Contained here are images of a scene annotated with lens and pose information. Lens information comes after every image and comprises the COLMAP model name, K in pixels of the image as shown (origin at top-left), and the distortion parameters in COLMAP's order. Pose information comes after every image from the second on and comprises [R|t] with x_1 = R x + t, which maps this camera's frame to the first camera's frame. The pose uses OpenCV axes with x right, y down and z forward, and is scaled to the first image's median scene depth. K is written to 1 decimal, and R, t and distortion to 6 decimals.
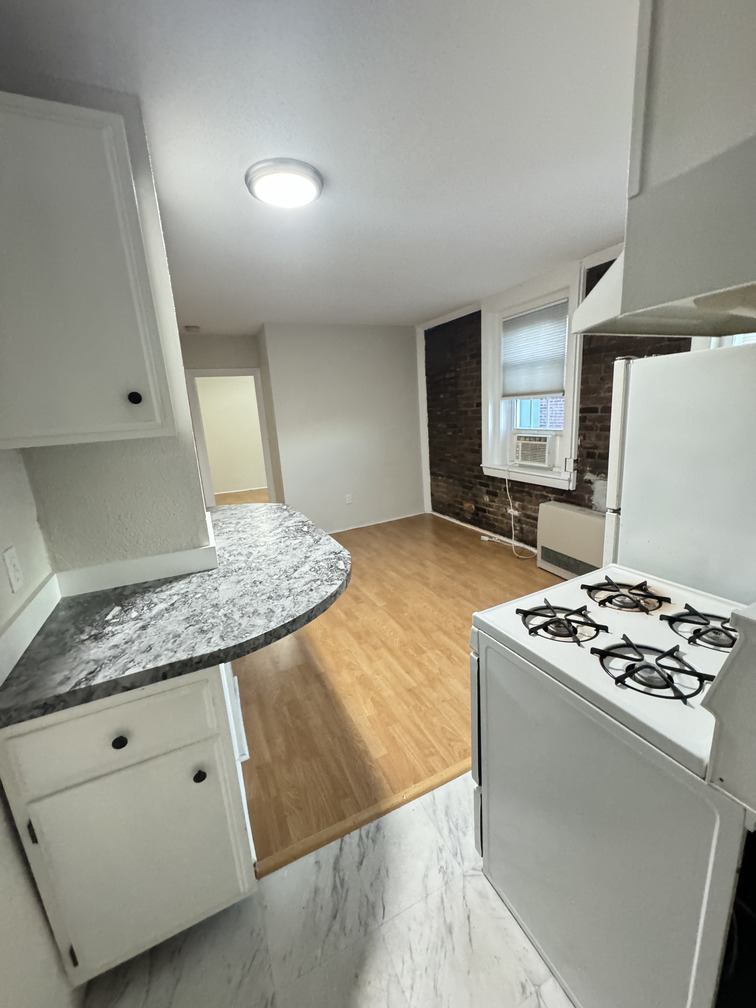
lens RADIAL K [[404.6, 0, 378.0], [0, 404.6, 504.0], [0, 0, 1]] dist [-0.002028, 0.000148]
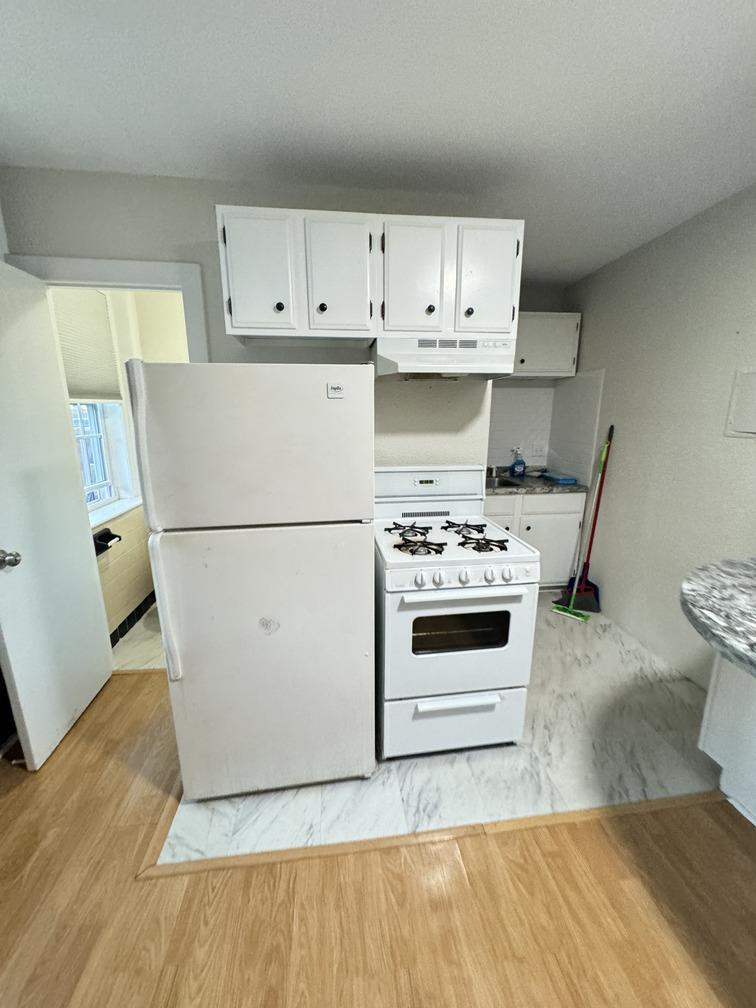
lens RADIAL K [[404.6, 0, 378.0], [0, 404.6, 504.0], [0, 0, 1]] dist [-0.002028, 0.000148]
pose [[-0.949196, -0.007273, 0.314601, 0.194916], [0.129701, 0.901825, 0.412176, -0.312839], [-0.286713, 0.432040, -0.855066, 1.357302]]
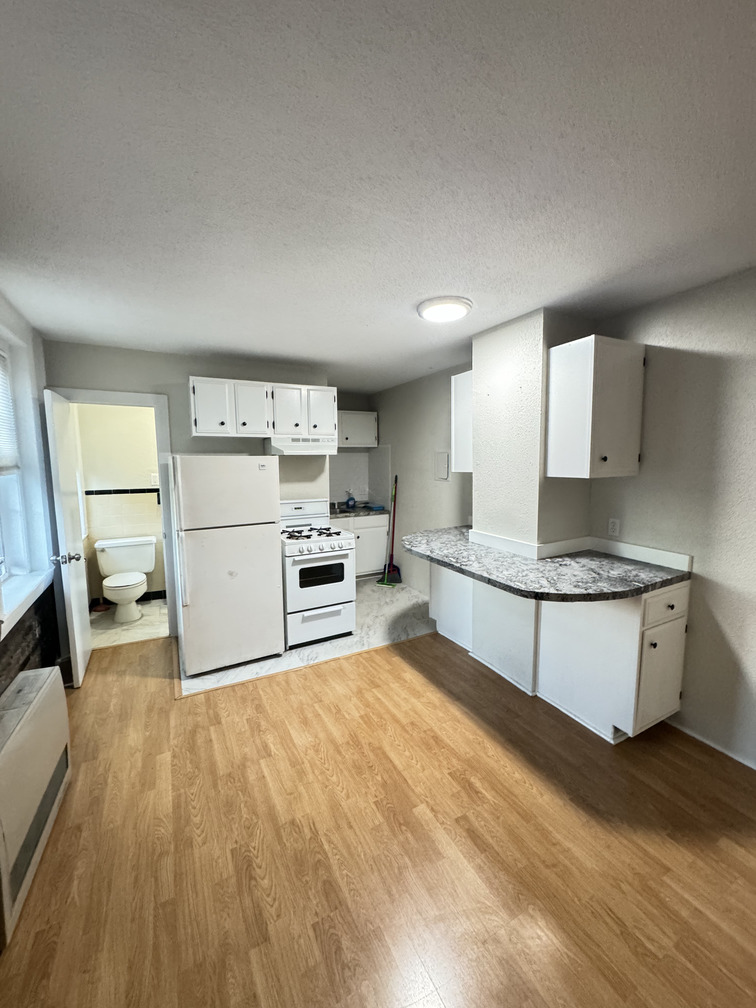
lens RADIAL K [[404.6, 0, 378.0], [0, 404.6, 504.0], [0, 0, 1]] dist [-0.002028, 0.000148]
pose [[-0.996145, 0.076139, -0.043573, 0.101934], [0.056908, 0.938861, 0.339560, -0.587488], [0.066763, 0.335771, -0.939575, 2.289325]]
